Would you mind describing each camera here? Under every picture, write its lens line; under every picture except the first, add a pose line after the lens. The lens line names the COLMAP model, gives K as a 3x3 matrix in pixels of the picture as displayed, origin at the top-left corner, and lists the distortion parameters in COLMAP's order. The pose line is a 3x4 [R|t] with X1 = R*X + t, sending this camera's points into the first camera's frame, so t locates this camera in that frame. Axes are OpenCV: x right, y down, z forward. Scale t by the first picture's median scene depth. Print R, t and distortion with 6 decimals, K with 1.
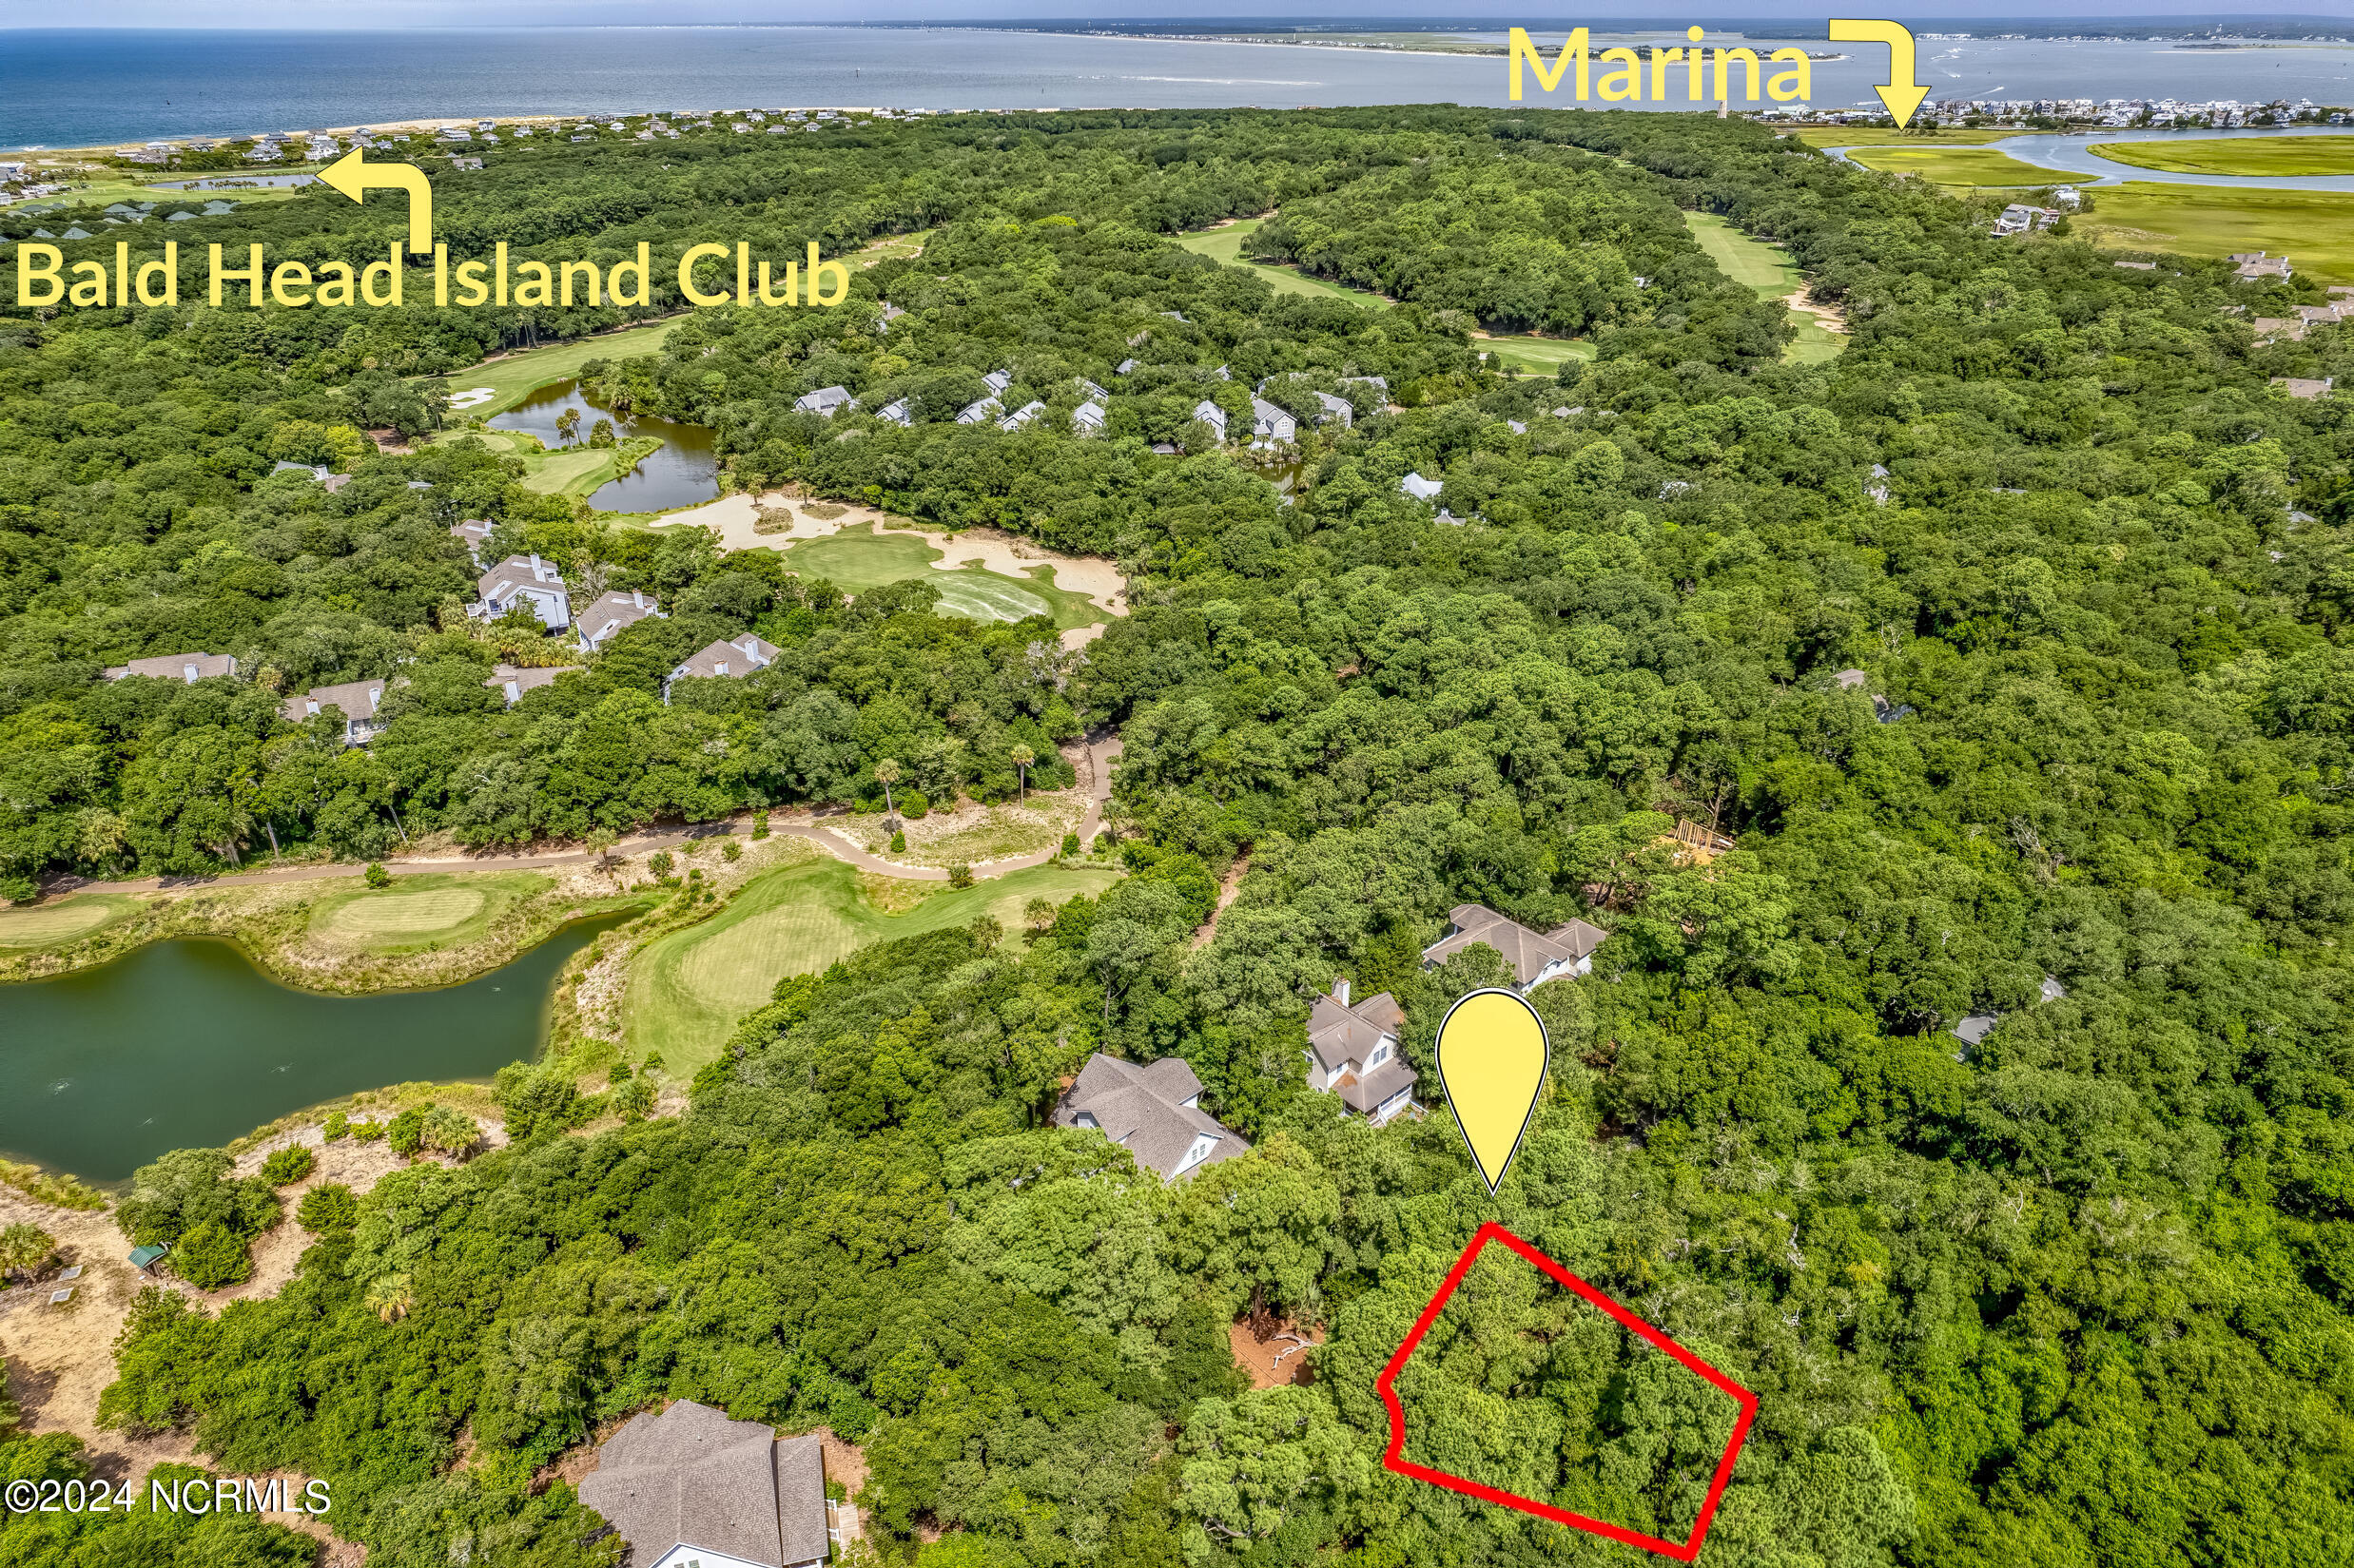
lens RADIAL K [[1441.2, 0, 1177.0], [0, 1441.2, 784.0], [0, 0, 1]] dist [-0.077369, 0.058551]
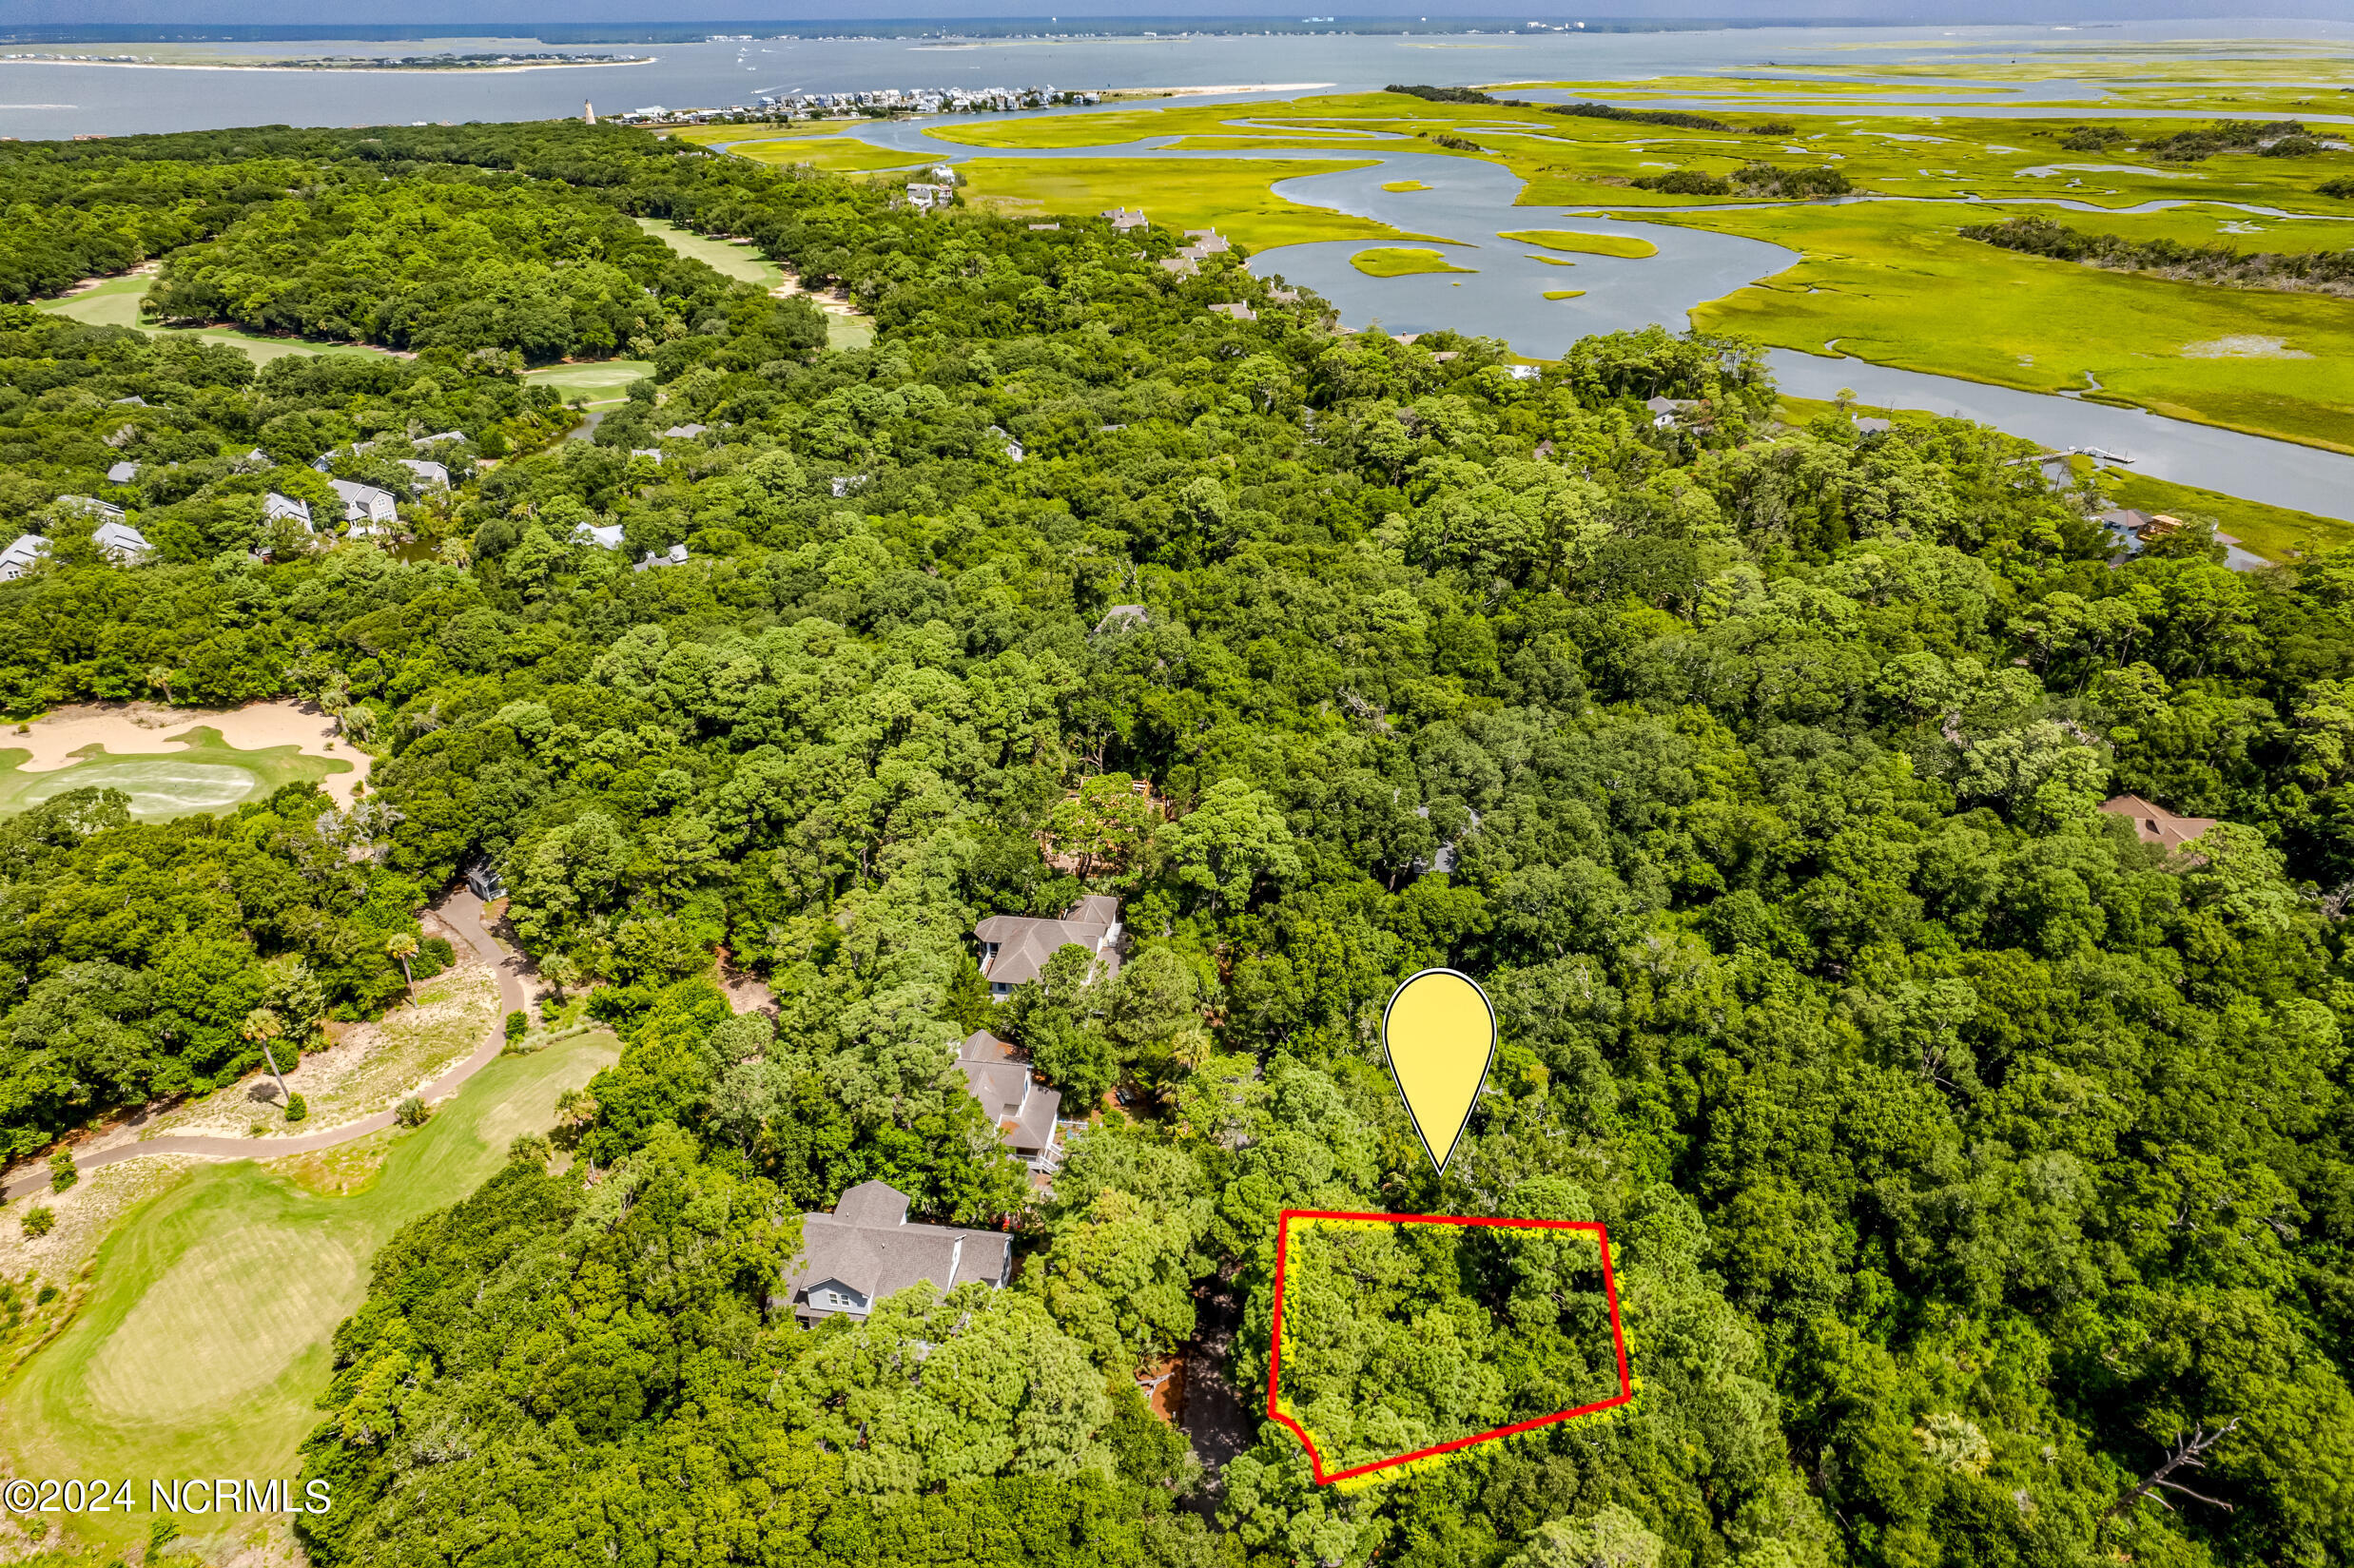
lens RADIAL K [[1441.2, 0, 1177.0], [0, 1441.2, 784.0], [0, 0, 1]] dist [-0.077369, 0.058551]
pose [[0.769442, -0.300951, 0.563371, -0.117174], [0.302599, 0.948529, 0.093416, -0.029811], [-0.562487, 0.098598, 0.820906, 0.054465]]
